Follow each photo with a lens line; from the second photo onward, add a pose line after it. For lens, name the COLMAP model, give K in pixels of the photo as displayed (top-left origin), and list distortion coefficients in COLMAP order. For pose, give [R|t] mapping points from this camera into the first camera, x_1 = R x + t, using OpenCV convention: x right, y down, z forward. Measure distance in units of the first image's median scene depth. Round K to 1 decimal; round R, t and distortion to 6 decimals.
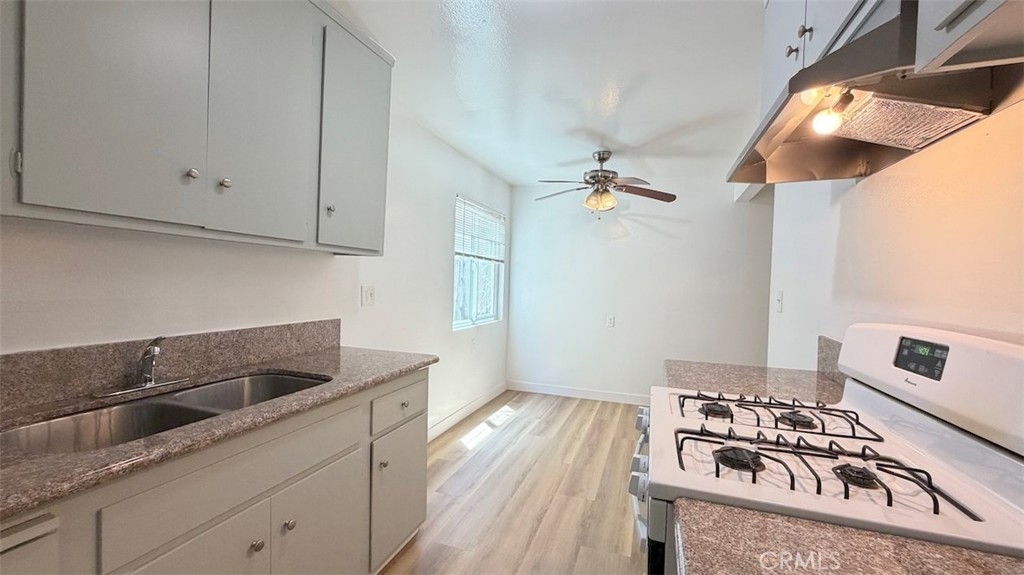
lens RADIAL K [[409.1, 0, 510.5], [0, 409.1, 287.6], [0, 0, 1]] dist [0.000806, 0.000550]
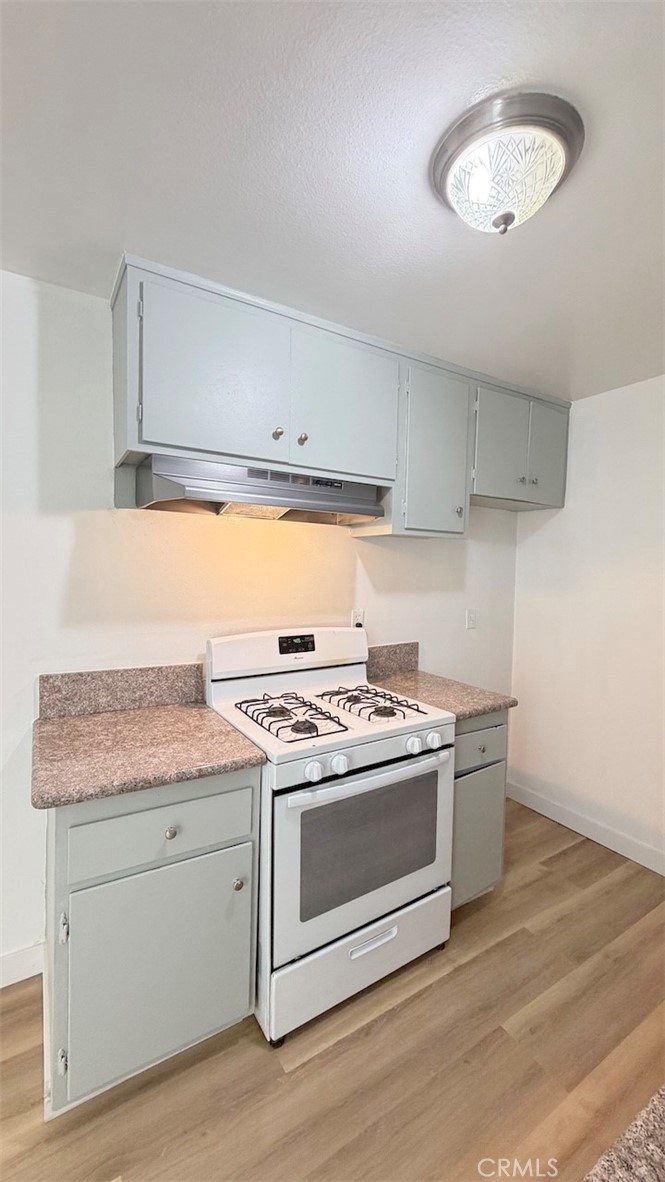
lens RADIAL K [[472.2, 0, 329.6], [0, 472.2, 588.8], [0, 0, 1]] dist [0.000806, 0.000550]
pose [[-0.786819, -0.063315, 0.613928, -0.219405], [-0.024213, 0.997125, 0.071802, -0.117491], [-0.616709, 0.041630, -0.786090, 1.214501]]
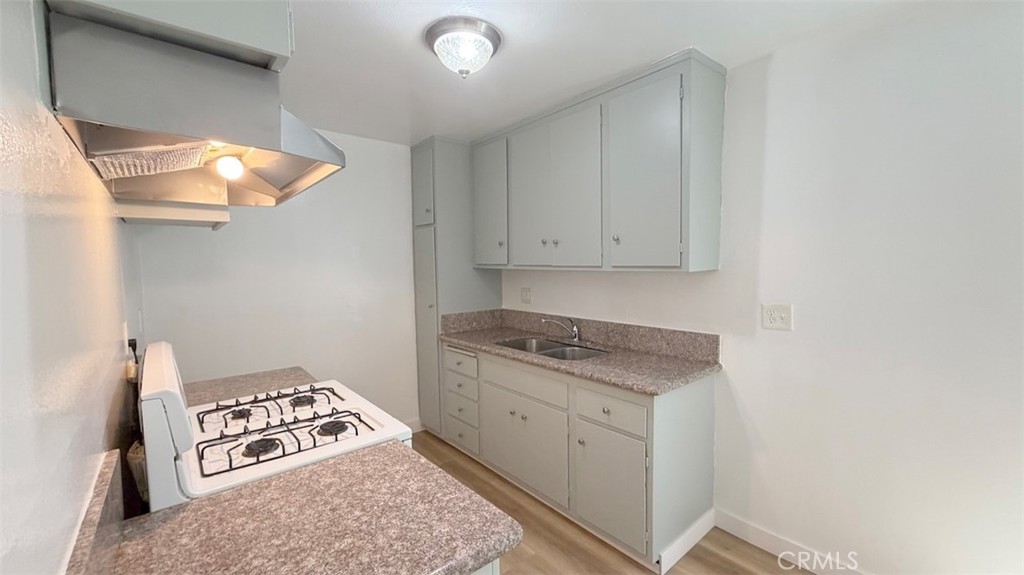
lens RADIAL K [[409.1, 0, 508.4], [0, 409.1, 289.2], [0, 0, 1]] dist [0.000806, 0.000550]
pose [[-0.502394, 0.039775, -0.863723, 0.730071], [-0.012473, 0.998504, 0.053236, -0.085630], [0.864549, 0.037518, -0.501146, 1.186571]]
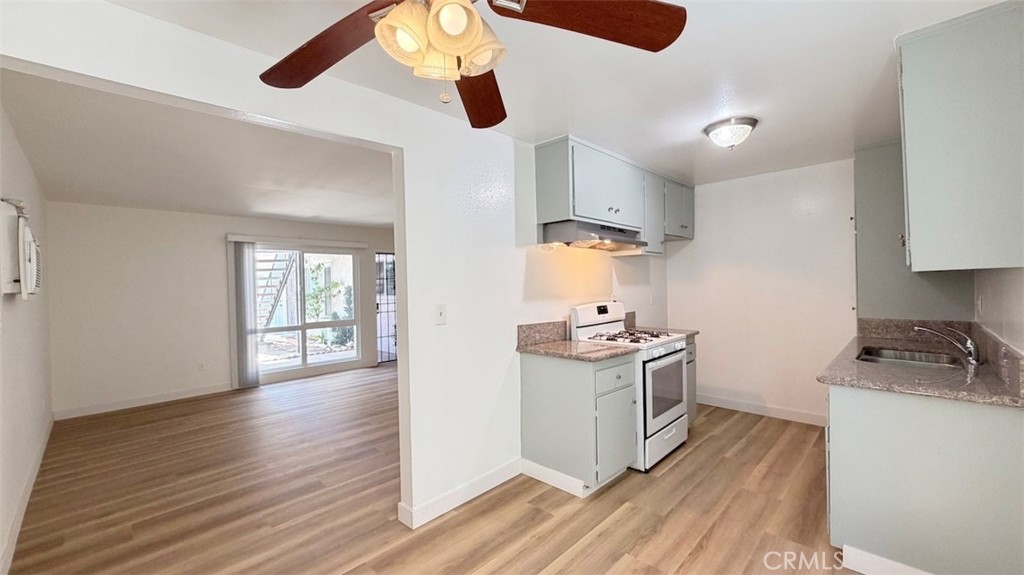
lens RADIAL K [[409.1, 0, 508.7], [0, 409.1, 287.9], [0, 0, 1]] dist [0.000806, 0.000550]
pose [[-0.911280, -0.009665, 0.411673, 0.098955], [0.004811, 0.999406, 0.034114, -0.080090], [-0.411758, 0.033067, -0.910693, 2.238637]]
